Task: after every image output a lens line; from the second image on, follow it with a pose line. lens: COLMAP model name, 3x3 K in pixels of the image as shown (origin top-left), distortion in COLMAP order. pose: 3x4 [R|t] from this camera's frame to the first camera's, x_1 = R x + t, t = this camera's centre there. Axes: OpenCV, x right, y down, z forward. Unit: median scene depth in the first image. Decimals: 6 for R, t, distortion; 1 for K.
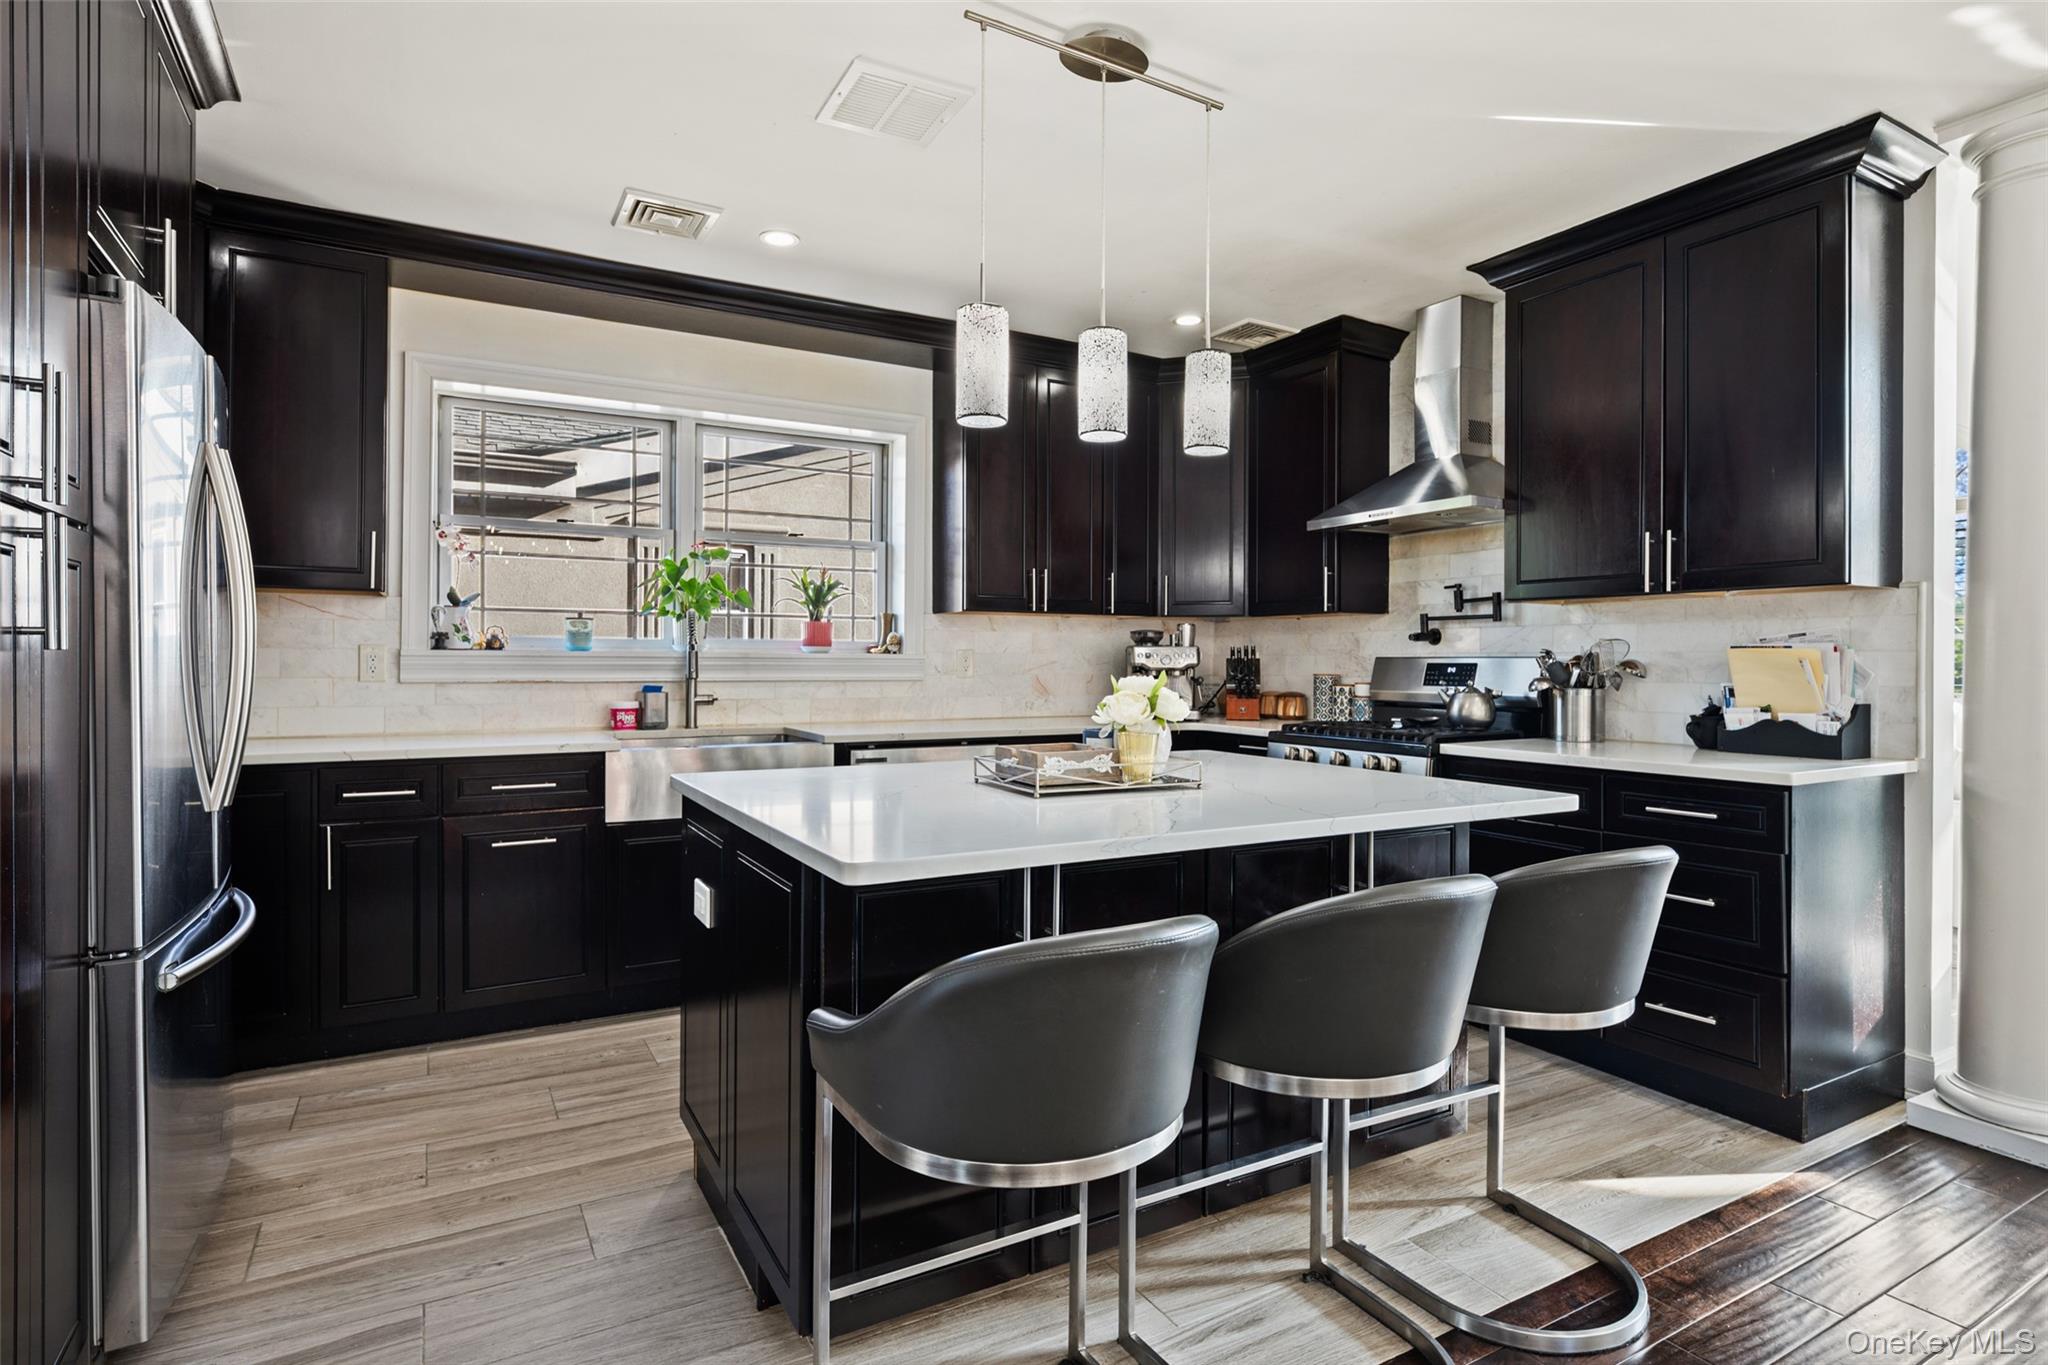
lens RADIAL K [[1049.2, 0, 1020.3], [0, 1049.2, 661.7], [0, 0, 1]] dist [-0.005245, -0.000328]
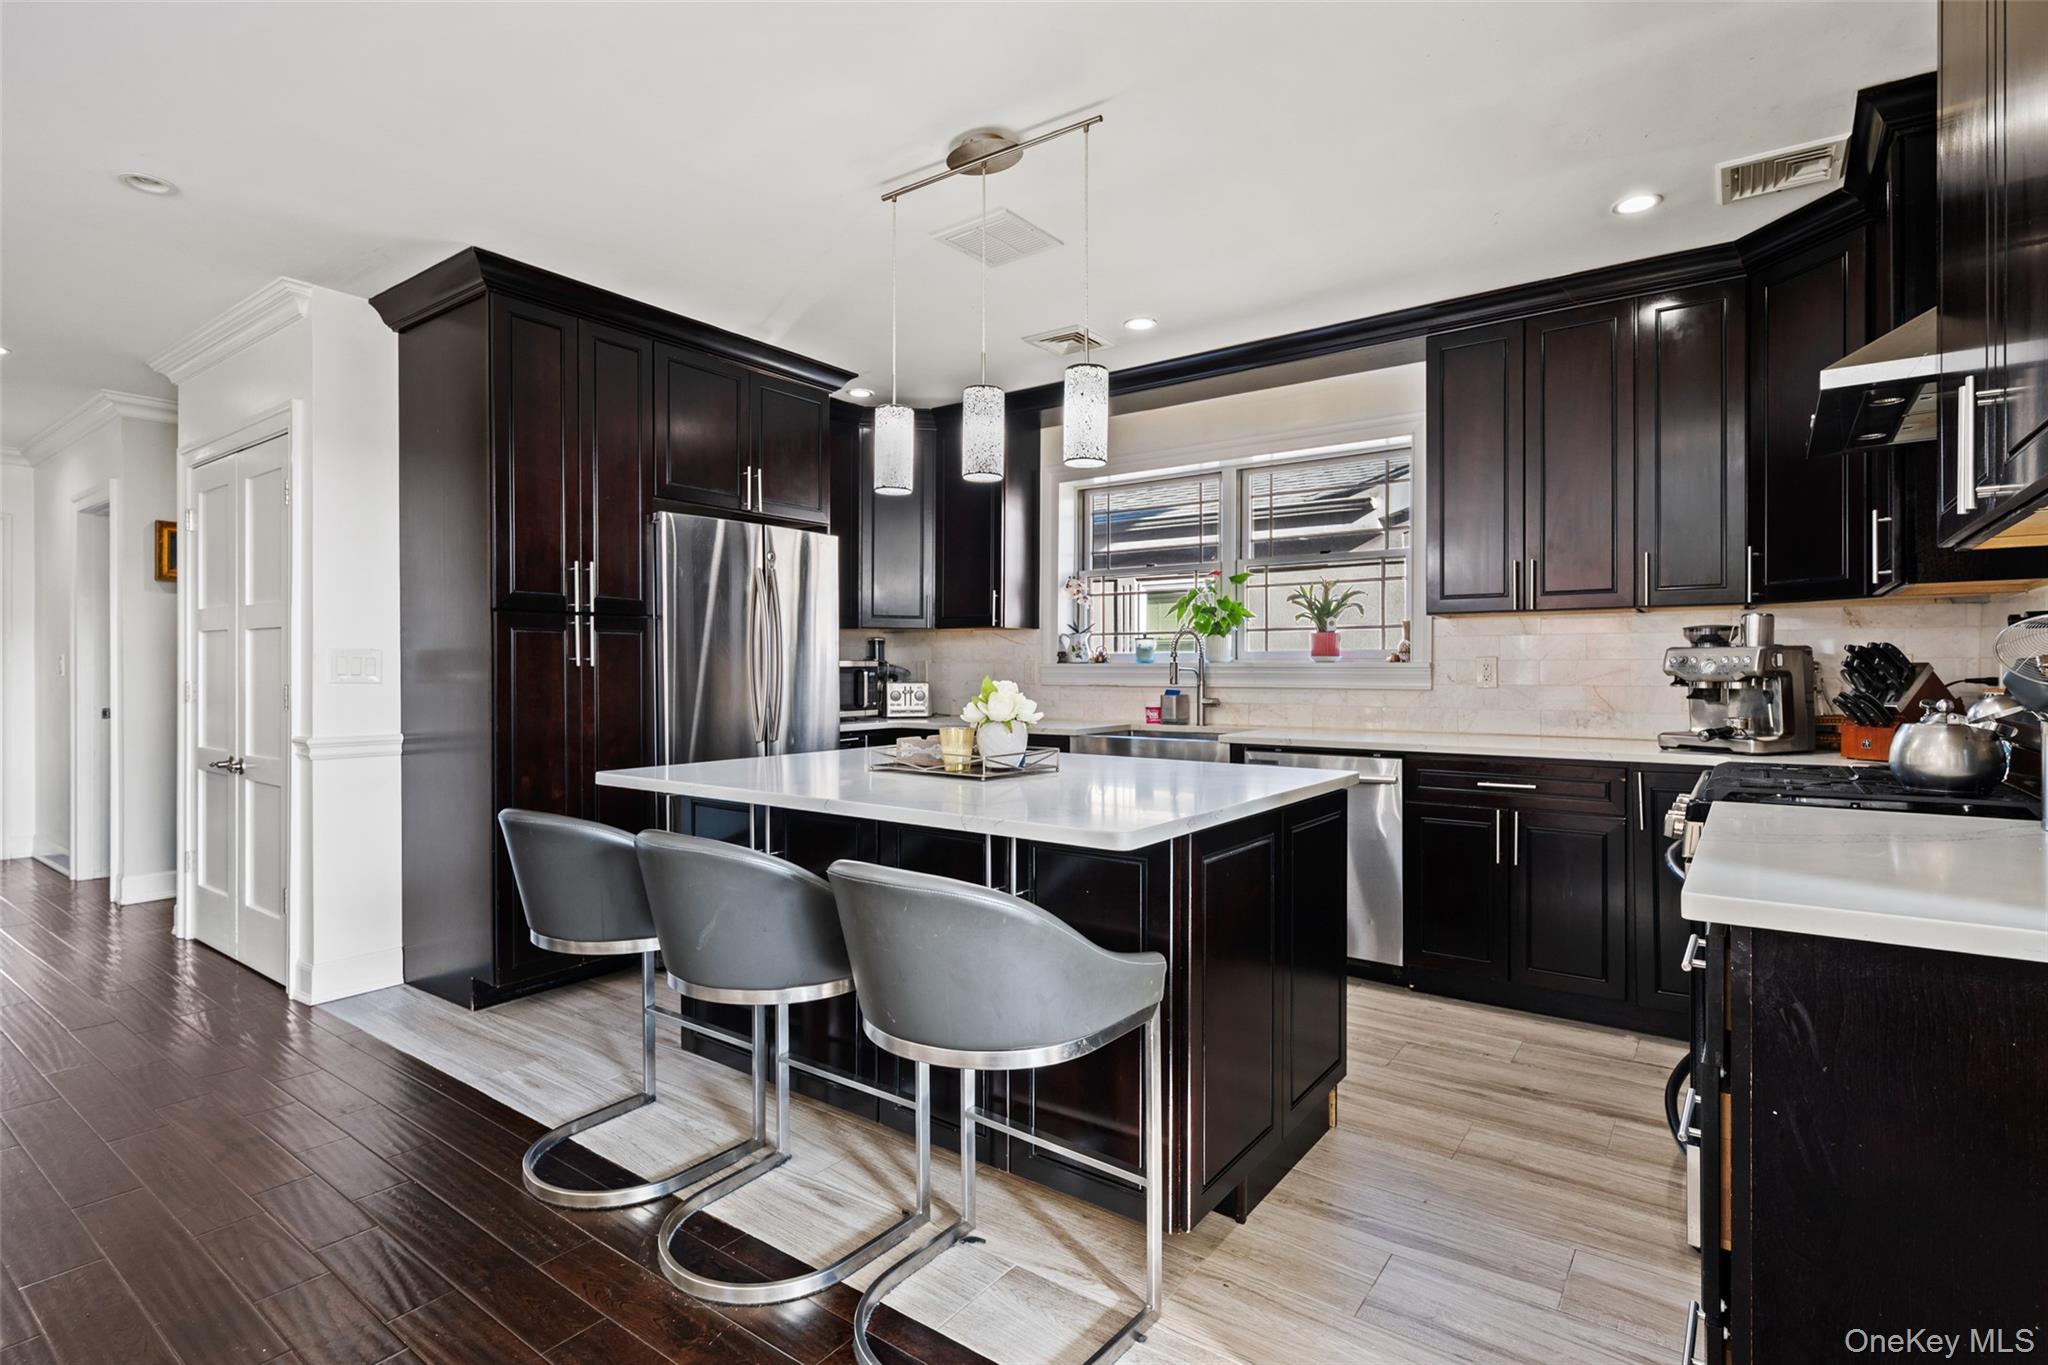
lens RADIAL K [[990.0, 0, 1017.8], [0, 990.0, 668.6], [0, 0, 1]] dist [0.000720, -0.000279]
pose [[0.410173, -0.005771, -0.911989, 0.687732], [-0.000096, 0.999980, -0.006370, 0.005139], [0.912008, 0.002700, 0.410164, 0.358192]]
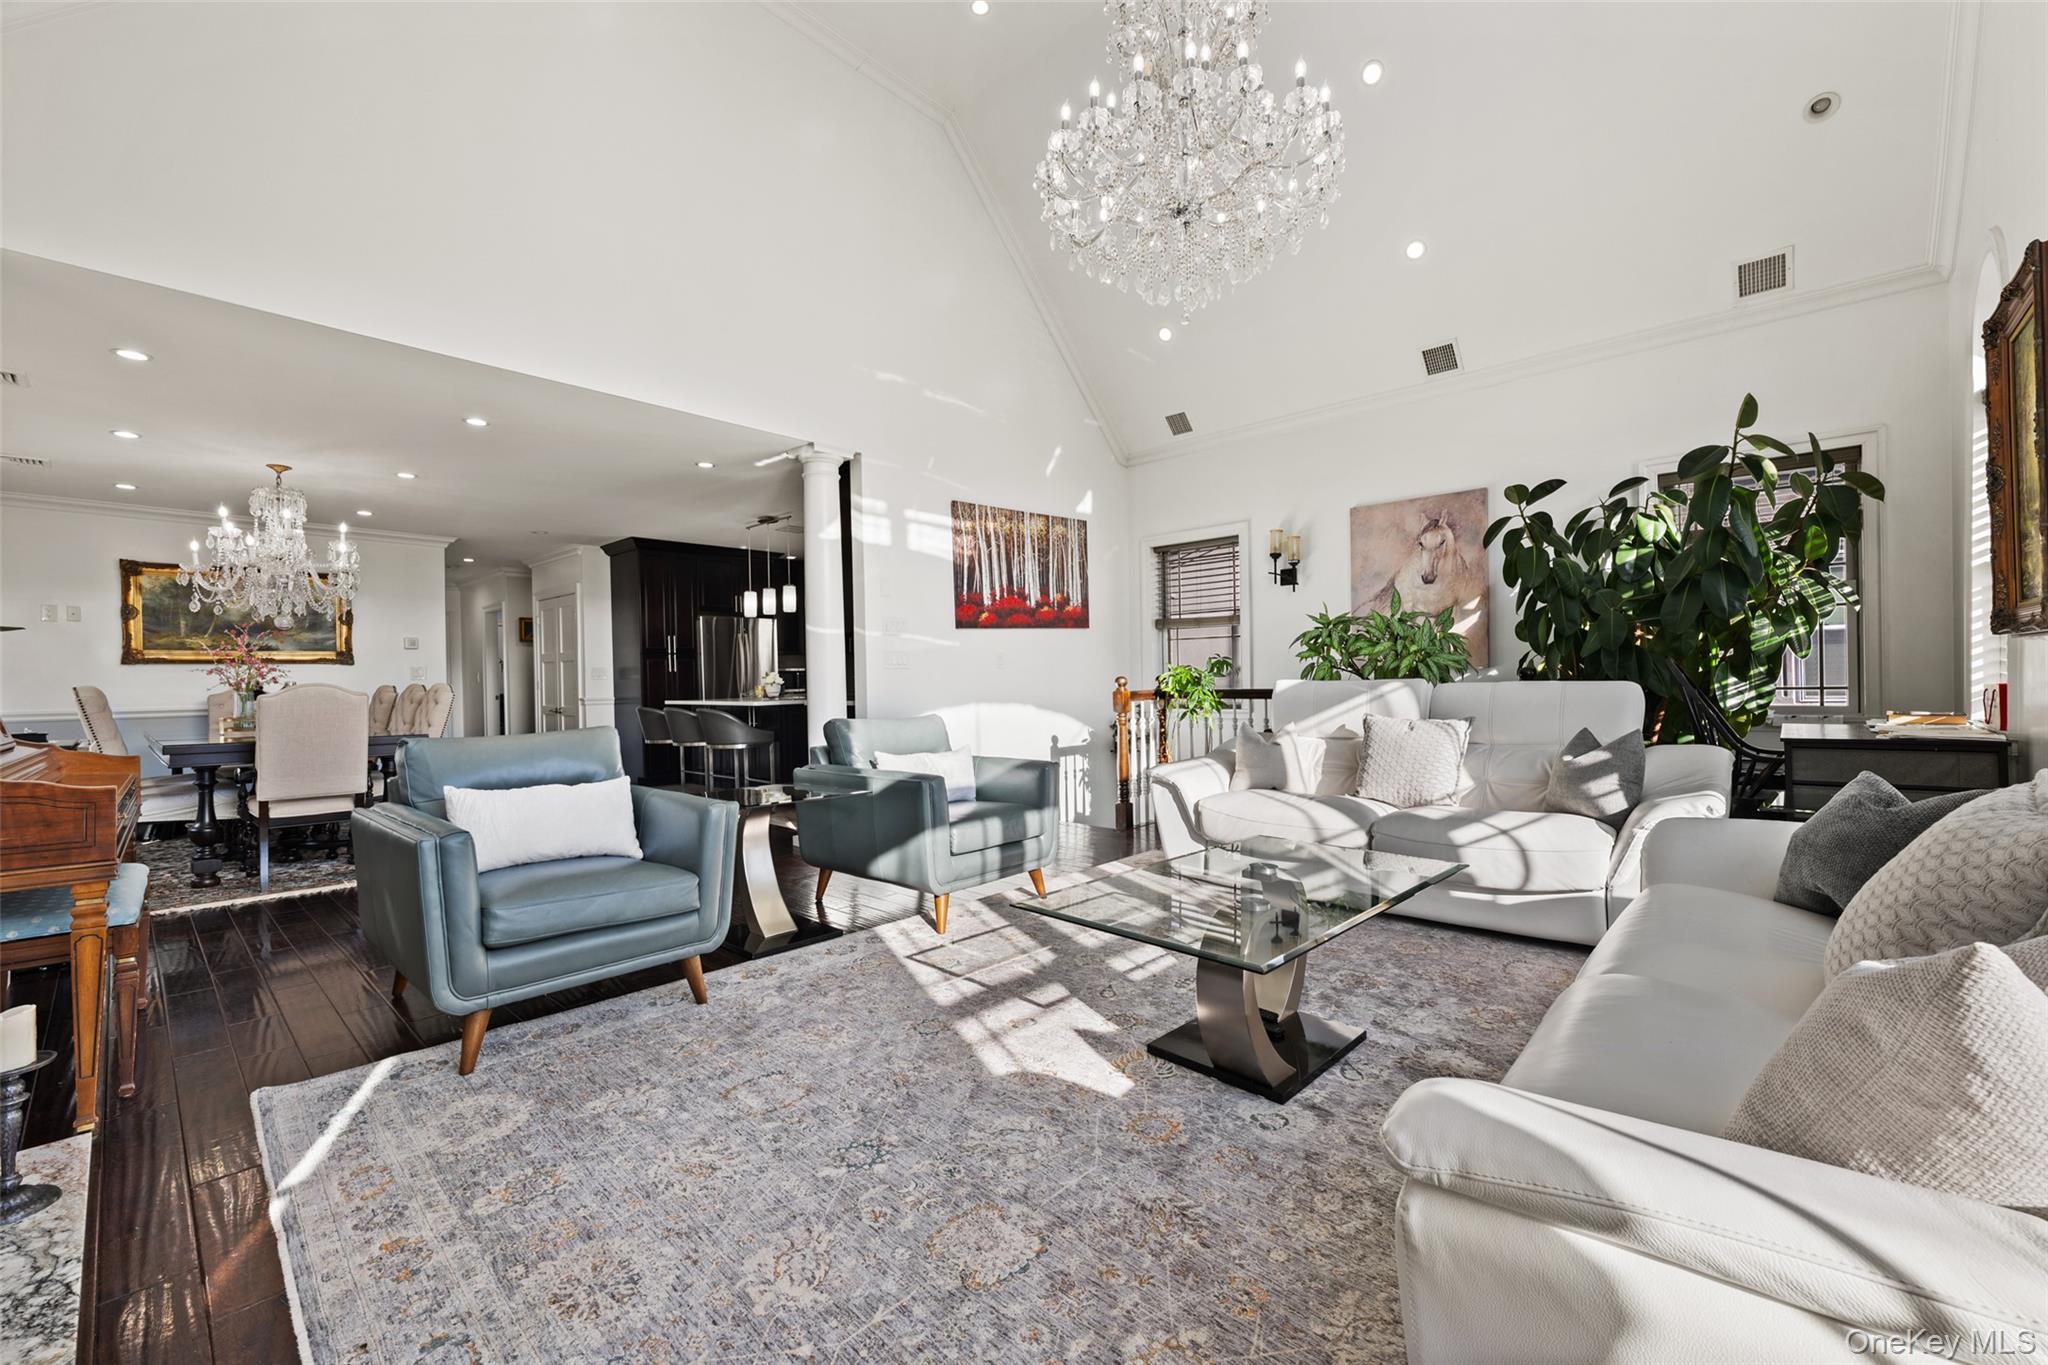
lens RADIAL K [[827.2, 0, 1024.0], [0, 827.2, 682.5], [0, 0, 1]] dist [0.000572, -0.000017]
pose [[0.314657, -0.011173, -0.949140, 2.261358], [0.019012, 0.999804, -0.005466, 0.063091], [0.949015, -0.016325, 0.314808, 0.585482]]
